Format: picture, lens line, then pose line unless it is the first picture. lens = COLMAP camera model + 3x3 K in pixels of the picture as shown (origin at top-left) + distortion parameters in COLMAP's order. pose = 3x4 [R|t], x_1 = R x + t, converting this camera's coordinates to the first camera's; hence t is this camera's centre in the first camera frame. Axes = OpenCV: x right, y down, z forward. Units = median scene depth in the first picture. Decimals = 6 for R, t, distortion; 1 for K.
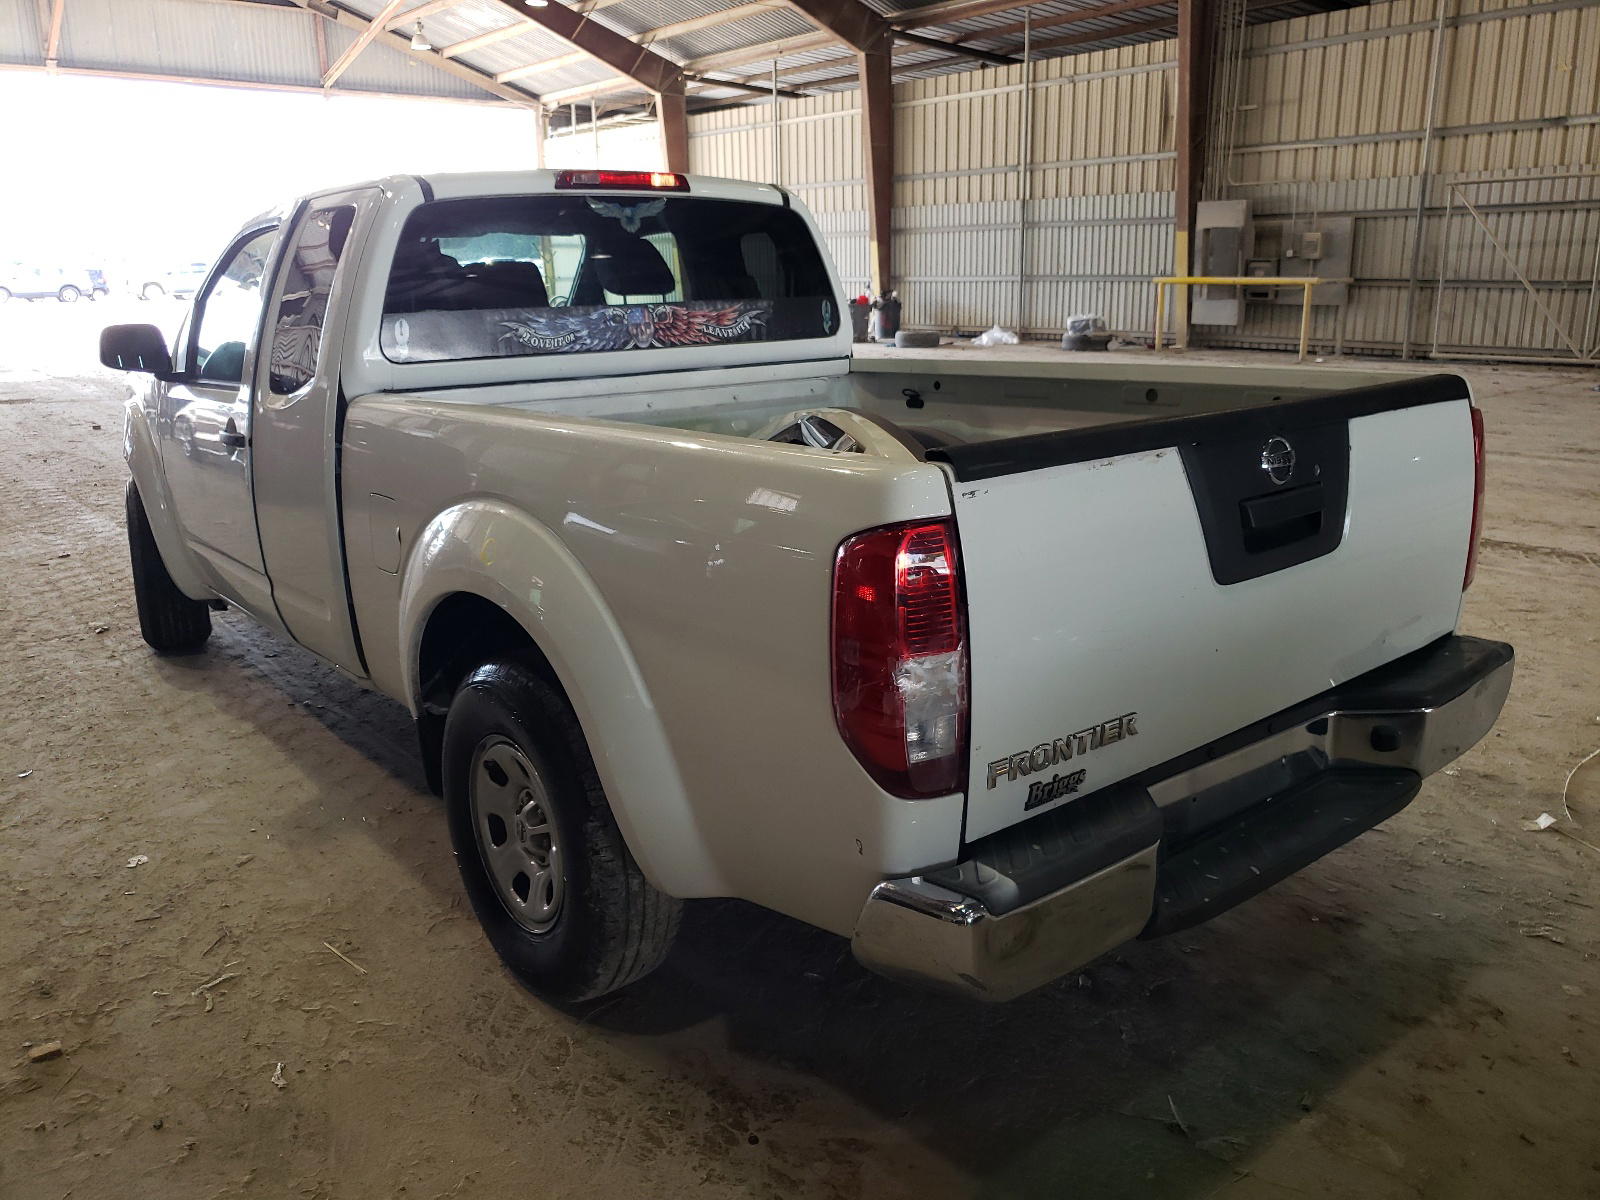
lens RADIAL K [[1261.4, 0, 811.8], [0, 1261.4, 593.1], [0, 0, 1]] dist [-0.004769, 0.008940]
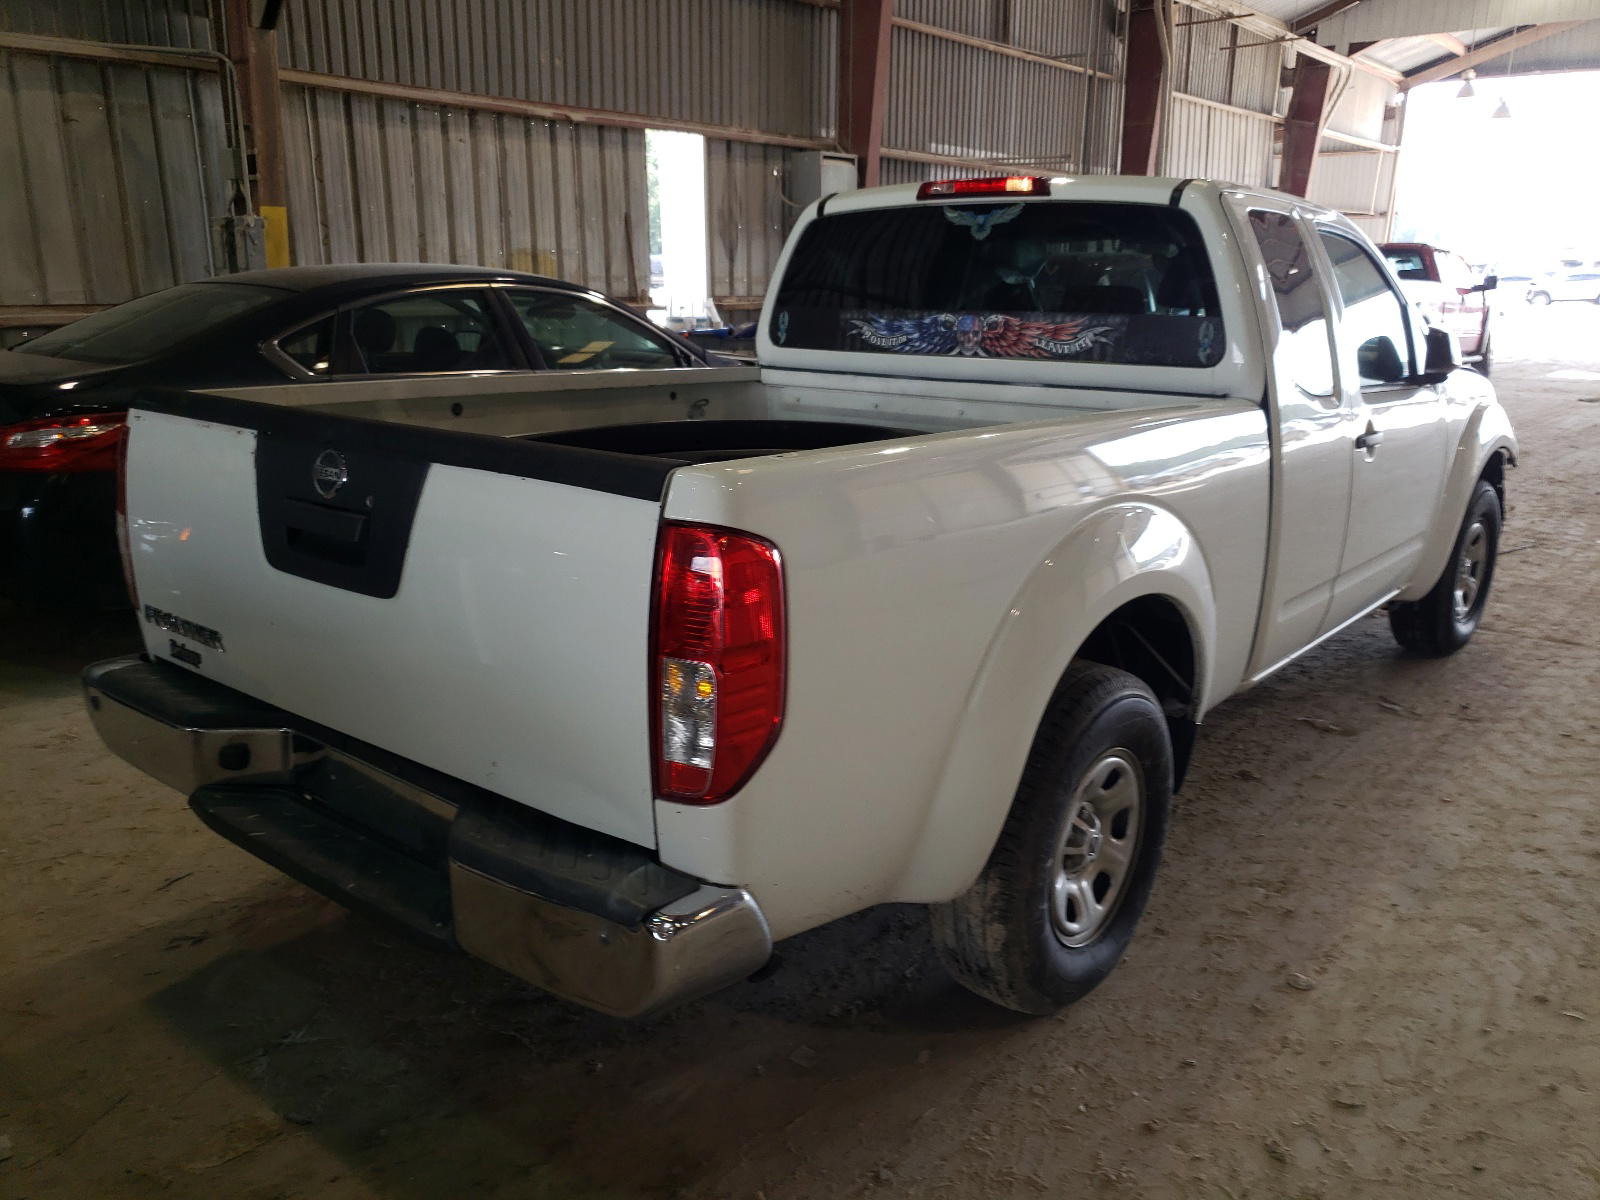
lens RADIAL K [[1261.4, 0, 811.8], [0, 1261.4, 593.1], [0, 0, 1]] dist [-0.004769, 0.008940]
pose [[0.197592, 0.251275, -0.947533, 0.836757], [-0.254219, 0.946656, 0.198029, -0.182989], [0.946747, 0.201751, 0.250931, 0.671990]]
